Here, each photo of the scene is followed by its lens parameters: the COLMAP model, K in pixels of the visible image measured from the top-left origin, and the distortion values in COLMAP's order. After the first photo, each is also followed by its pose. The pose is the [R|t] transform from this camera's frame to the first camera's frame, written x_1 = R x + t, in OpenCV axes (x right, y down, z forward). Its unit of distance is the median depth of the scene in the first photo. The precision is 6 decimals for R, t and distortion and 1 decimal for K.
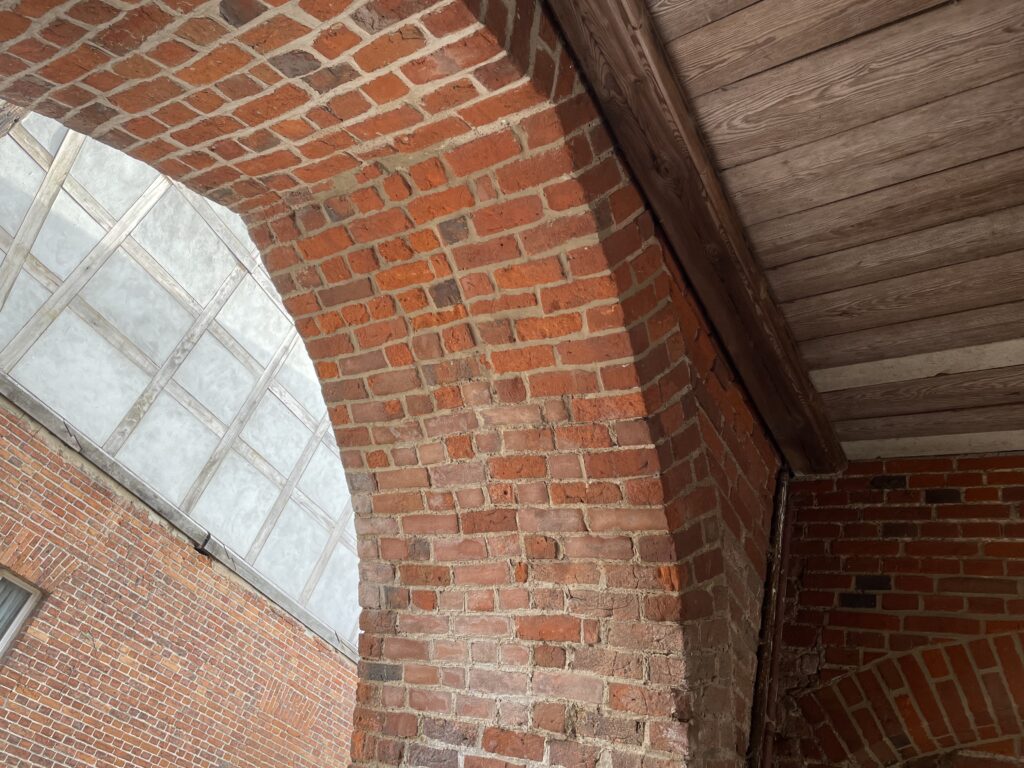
lens RADIAL K [[773.0, 0, 515.3], [0, 773.0, 387.9], [0, 0, 1]] dist [0.093901, -0.120160]
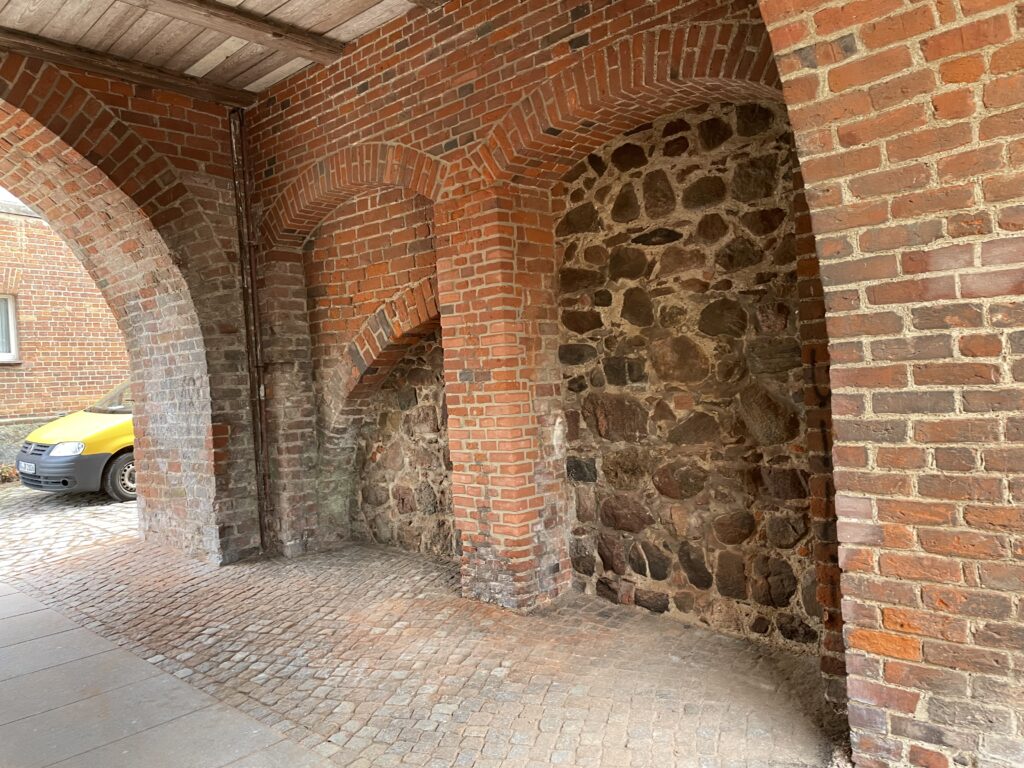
lens RADIAL K [[773.0, 0, 503.3], [0, 773.0, 388.6], [0, 0, 1]] dist [0.093901, -0.120160]
pose [[0.924279, -0.346093, -0.161022, 1.296880], [0.375937, 0.752197, 0.541175, -0.213753], [-0.066177, -0.560731, 0.825349, -1.218730]]
